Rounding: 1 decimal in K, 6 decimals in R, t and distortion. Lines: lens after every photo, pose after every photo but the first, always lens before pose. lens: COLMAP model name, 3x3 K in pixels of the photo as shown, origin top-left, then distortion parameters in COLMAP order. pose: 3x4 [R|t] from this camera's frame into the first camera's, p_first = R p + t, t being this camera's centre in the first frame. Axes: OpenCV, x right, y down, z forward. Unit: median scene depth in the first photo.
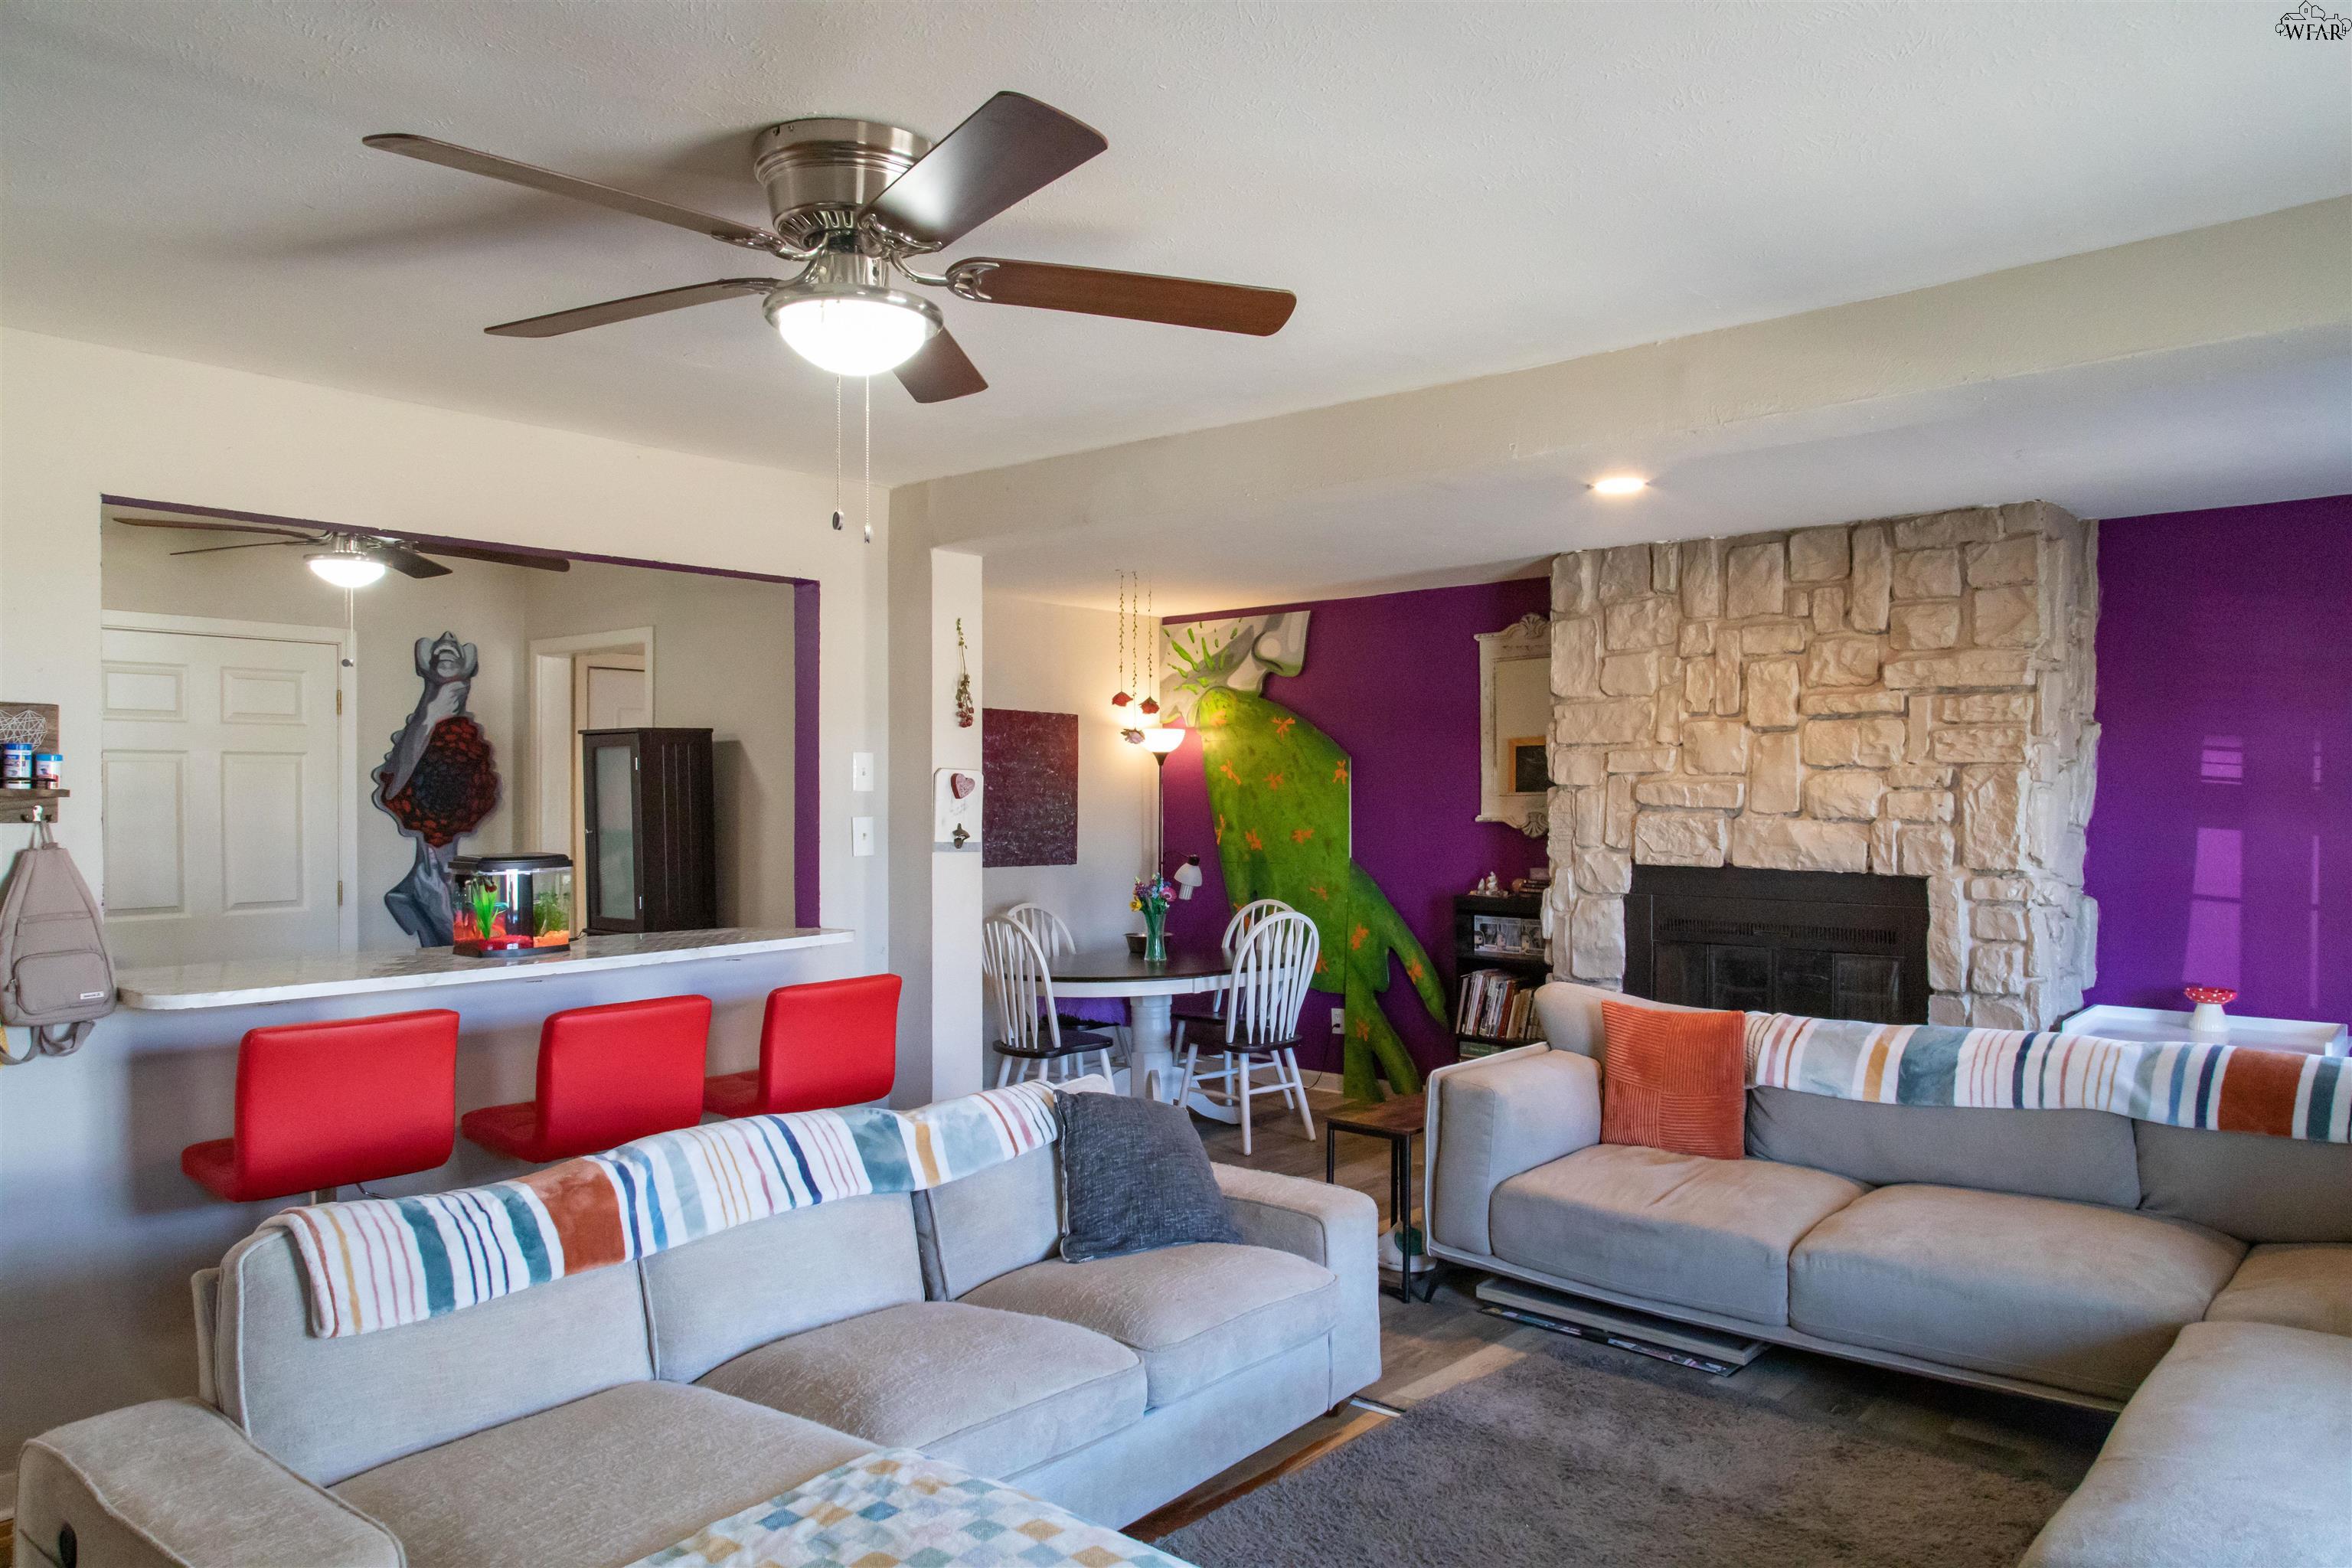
lens RADIAL K [[1578.5, 0, 1190.3], [0, 1578.5, 792.2], [0, 0, 1]] dist [-0.000325, -0.000912]
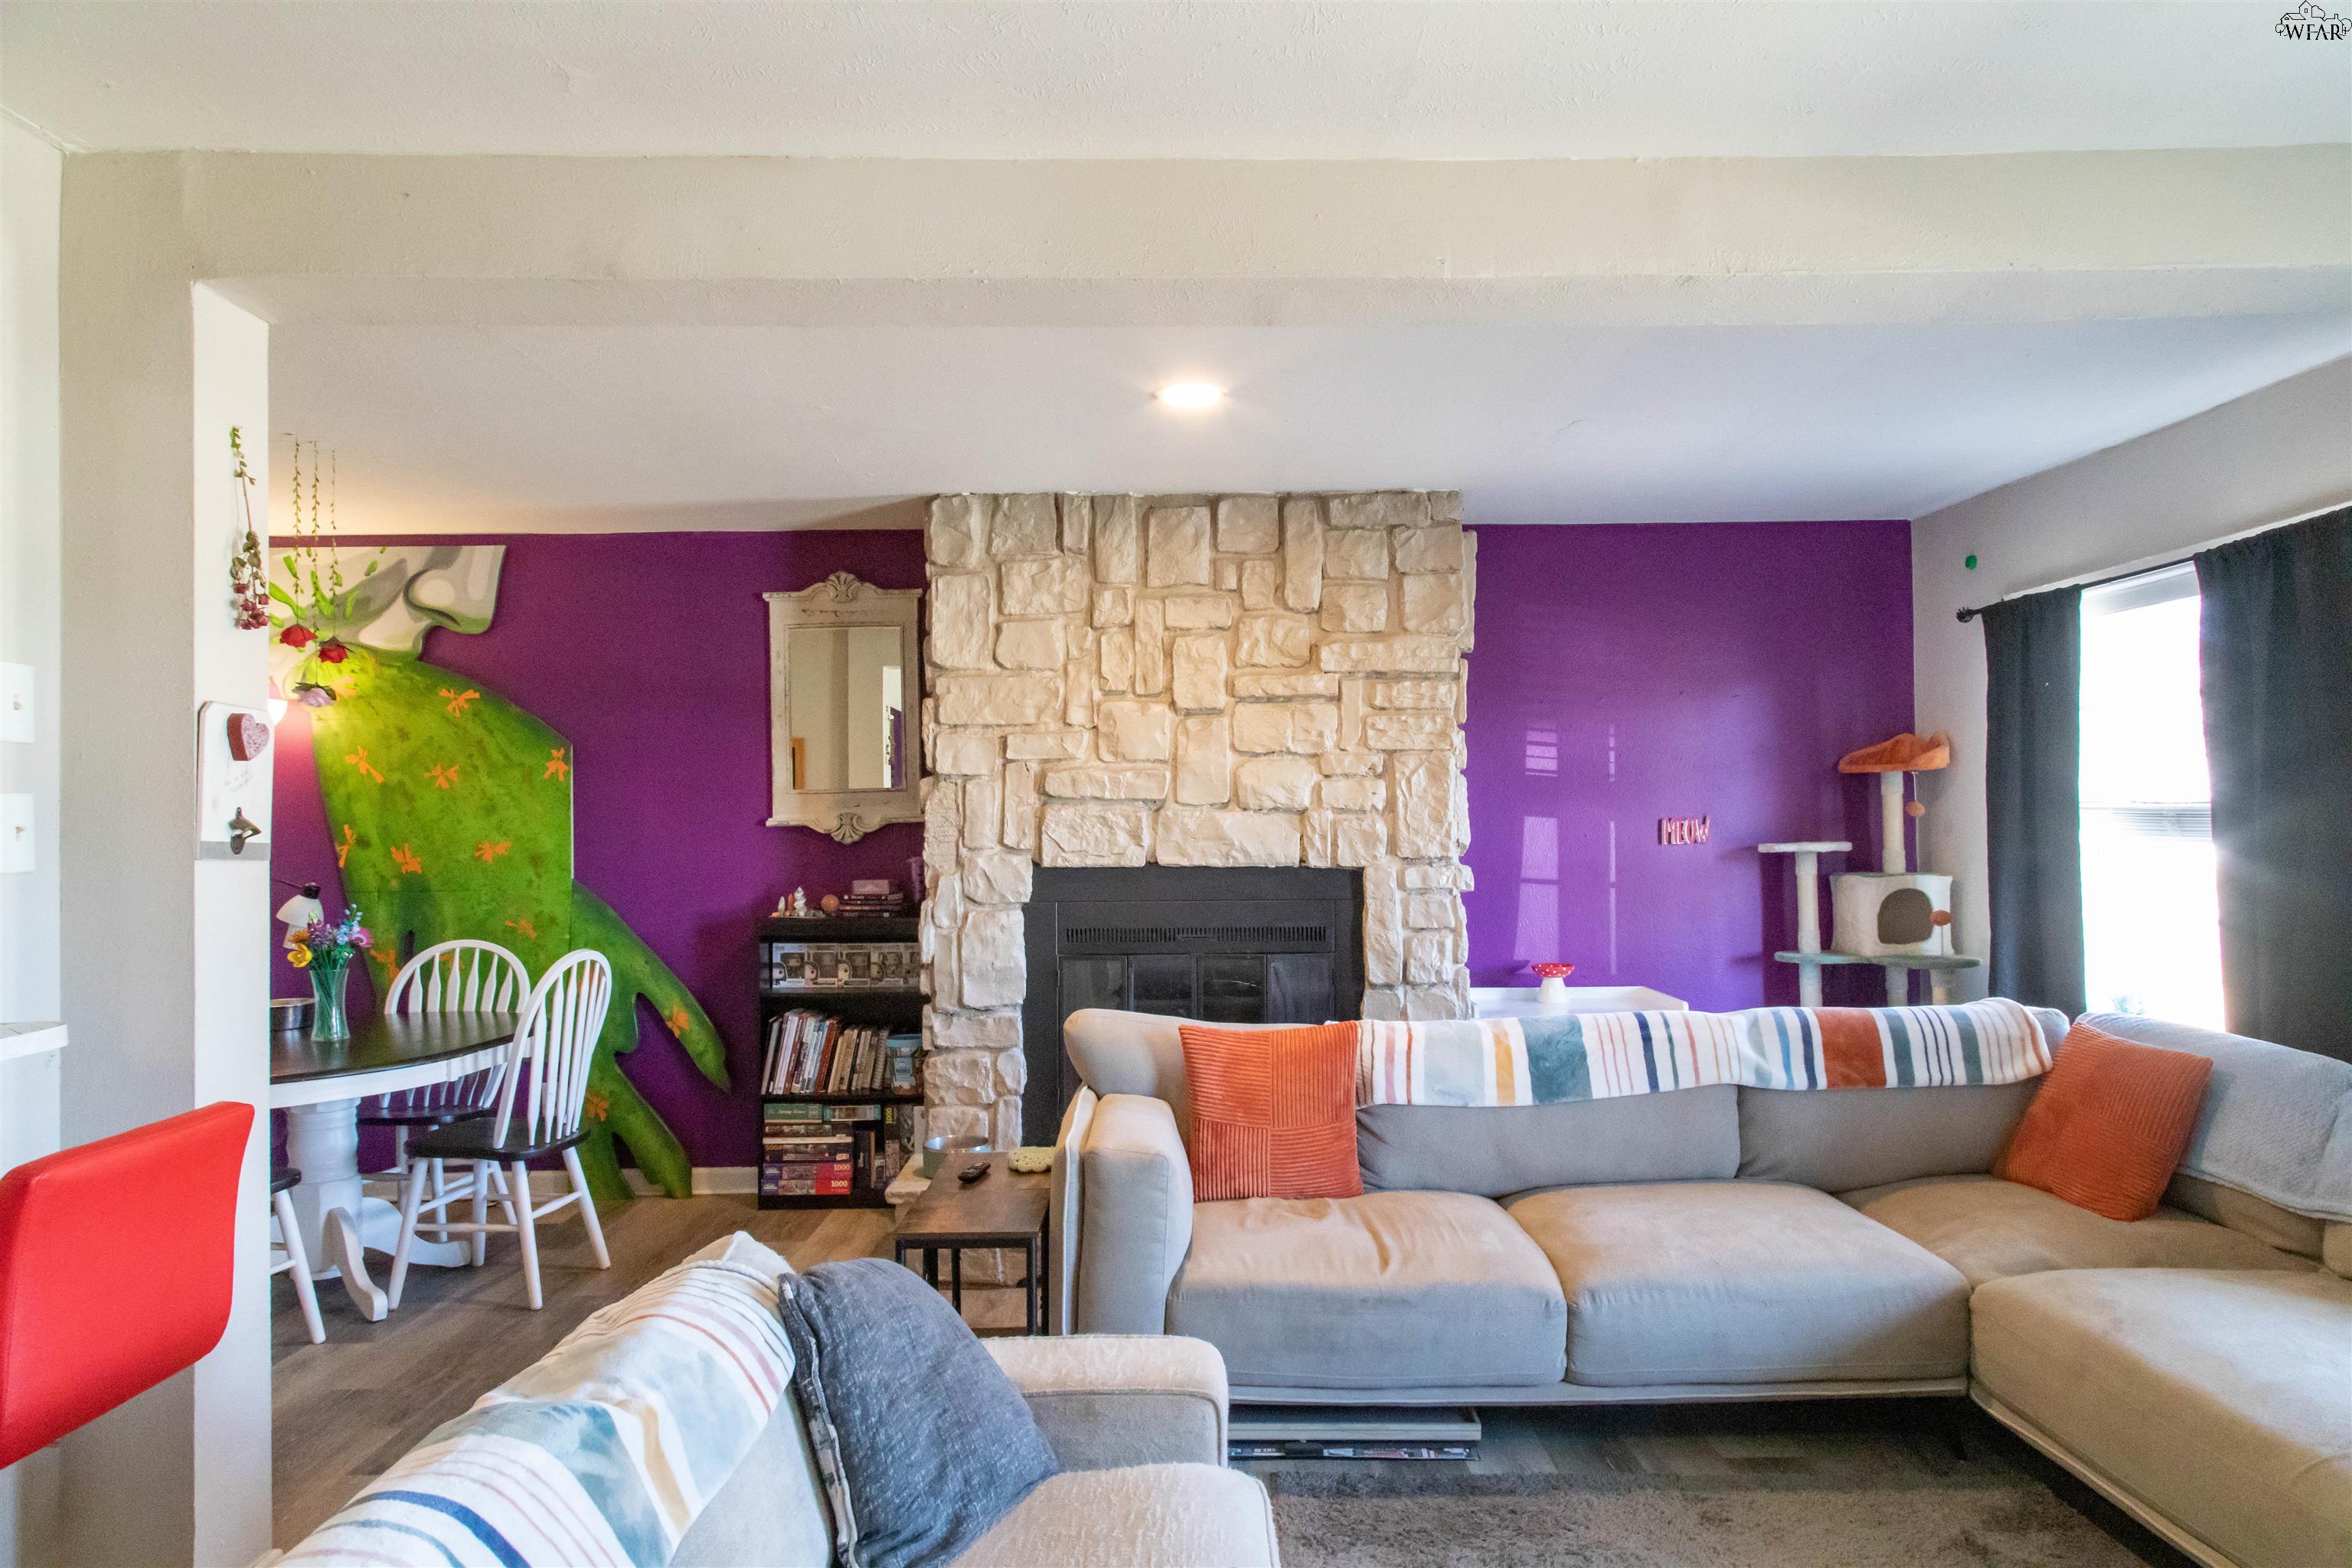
lens RADIAL K [[1537.8, 0, 1193.4], [0, 1537.8, 799.9], [0, 0, 1]] dist [0.007434, -0.000057]
pose [[0.749273, 0.004118, 0.662248, -0.197316], [0.008715, 0.999833, -0.016078, 0.022470], [-0.662204, 0.017818, 0.749112, 0.309779]]
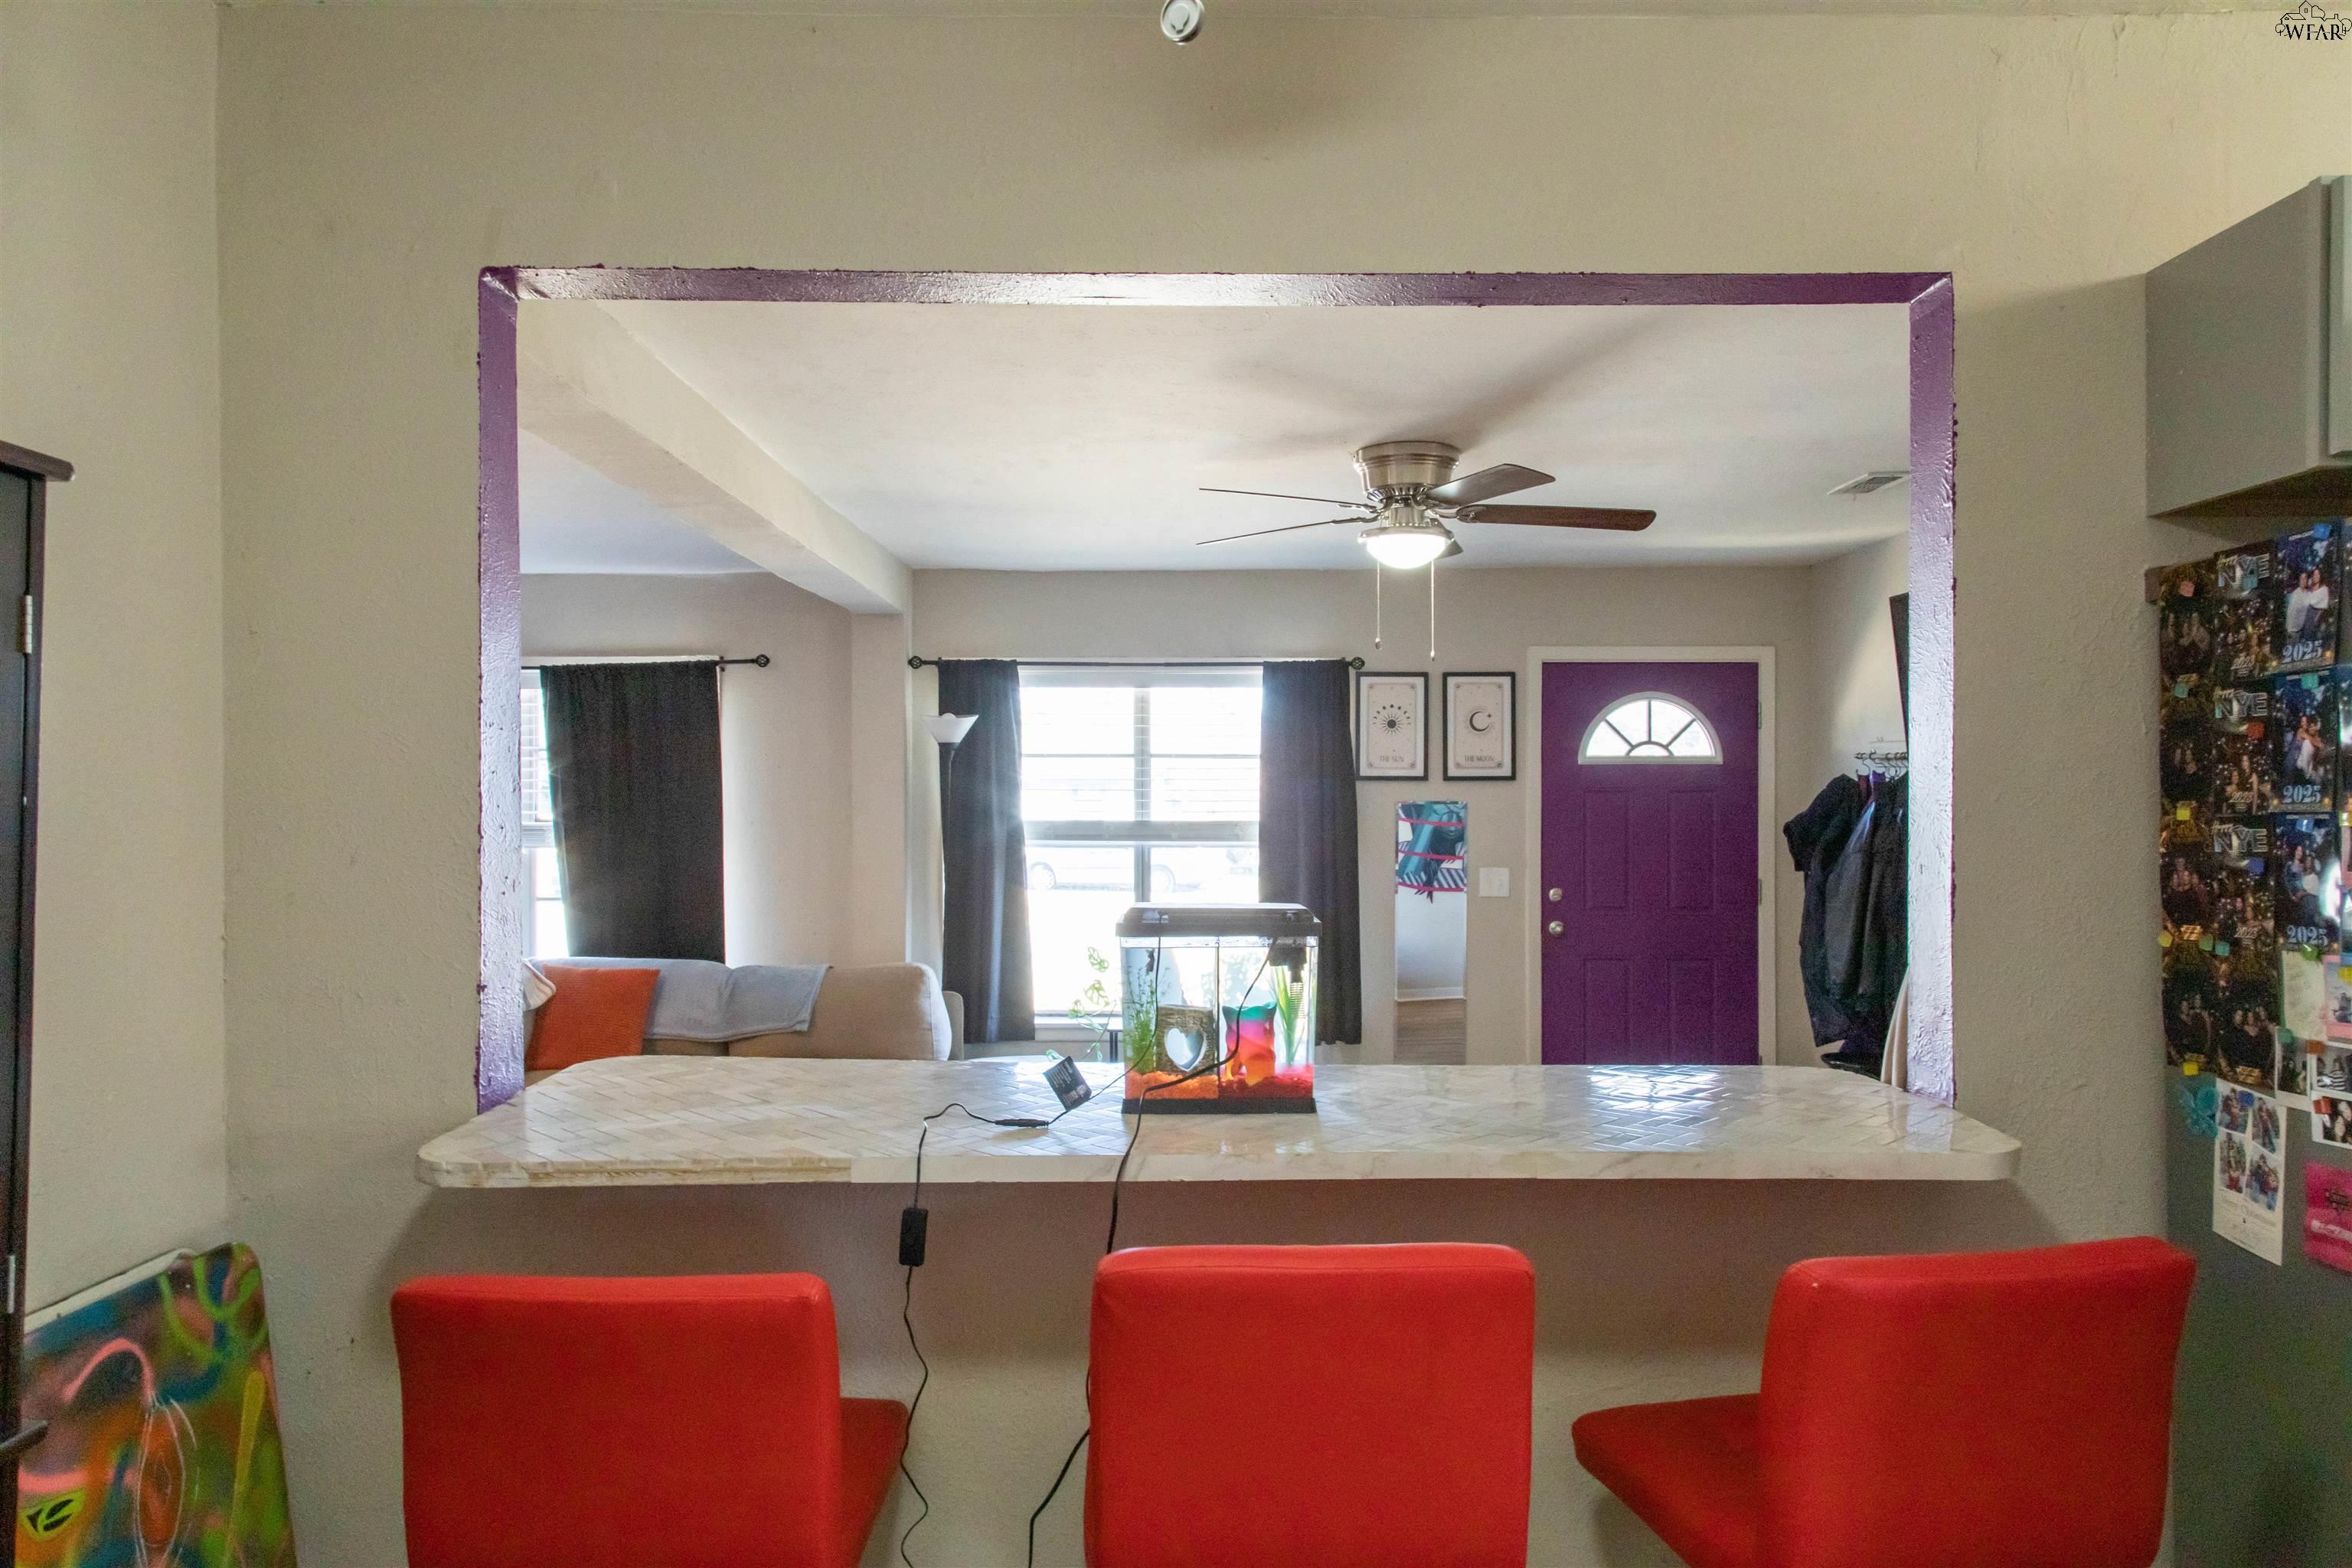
lens RADIAL K [[1573.5, 0, 1165.5], [0, 1573.5, 807.7], [0, 0, 1]] dist [0.002986, -0.000119]
pose [[-0.648832, -0.001140, 0.760931, -0.514728], [0.001544, 0.999995, 0.002815, 0.004997], [-0.760930, 0.003001, -0.648827, 0.866579]]
